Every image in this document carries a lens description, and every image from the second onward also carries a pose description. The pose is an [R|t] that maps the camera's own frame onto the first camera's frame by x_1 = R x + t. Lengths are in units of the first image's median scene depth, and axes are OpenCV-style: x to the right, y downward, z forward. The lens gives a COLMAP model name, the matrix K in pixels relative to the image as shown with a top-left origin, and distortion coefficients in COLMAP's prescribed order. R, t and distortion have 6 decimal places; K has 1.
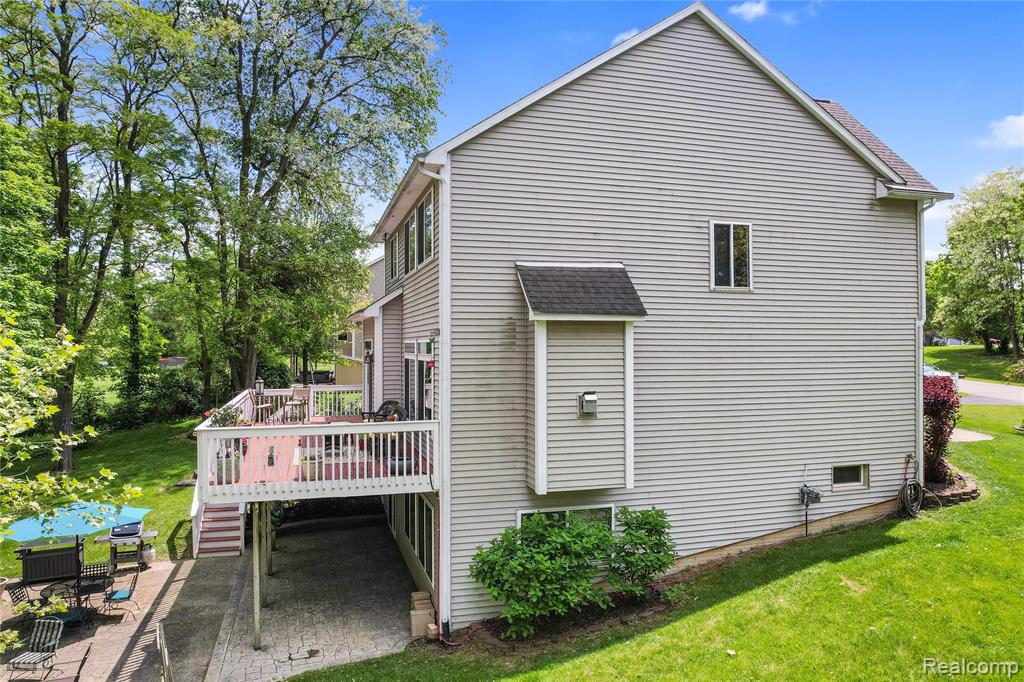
lens RADIAL K [[695.0, 0, 534.7], [0, 695.0, 342.0], [0, 0, 1]] dist [-0.005690, -0.000163]
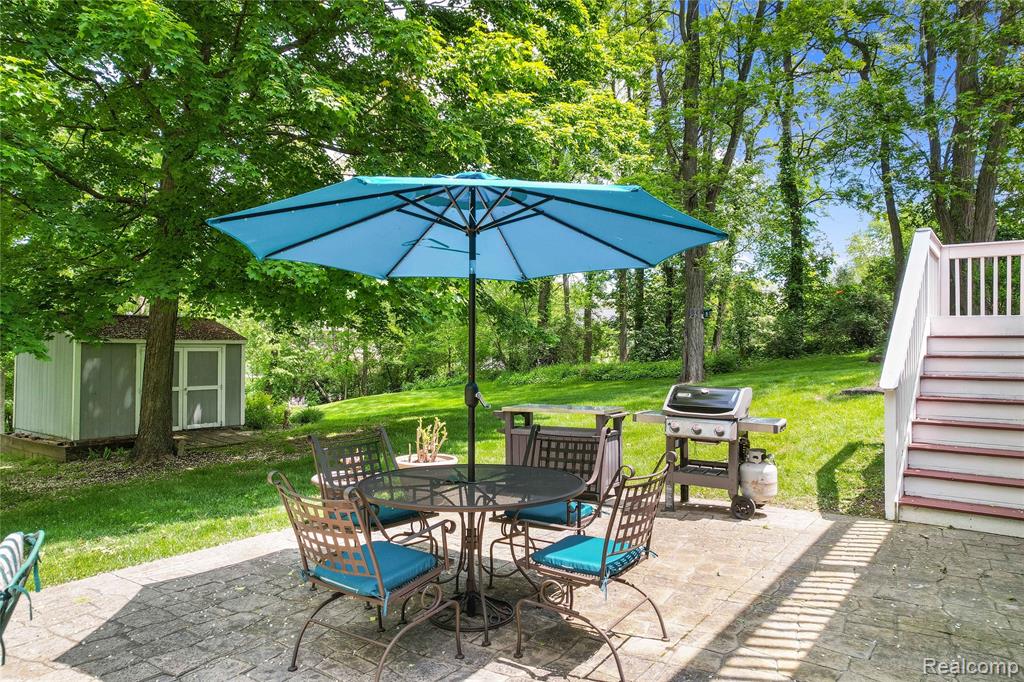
lens RADIAL K [[692.4, 0, 511.1], [0, 692.4, 359.2], [0, 0, 1]] dist [-0.027211, -0.000003]
pose [[0.589443, 0.016791, -0.807635, -0.319022], [-0.010957, 0.999858, 0.012790, 0.222814], [0.807735, 0.001310, 0.589544, 0.632210]]
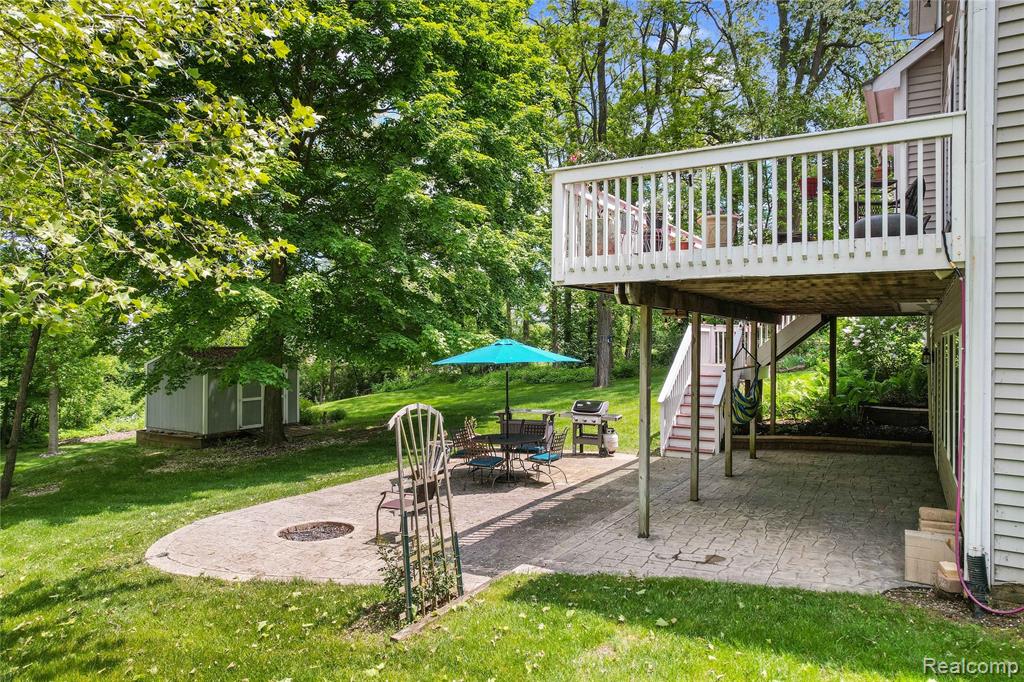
lens RADIAL K [[695.0, 0, 534.7], [0, 695.0, 342.0], [0, 0, 1]] dist [-0.005690, -0.000163]
pose [[0.689467, 0.004609, -0.724303, -0.002449], [-0.006843, 0.999977, -0.000151, 0.171586], [0.724285, 0.005061, 0.689482, 0.314219]]
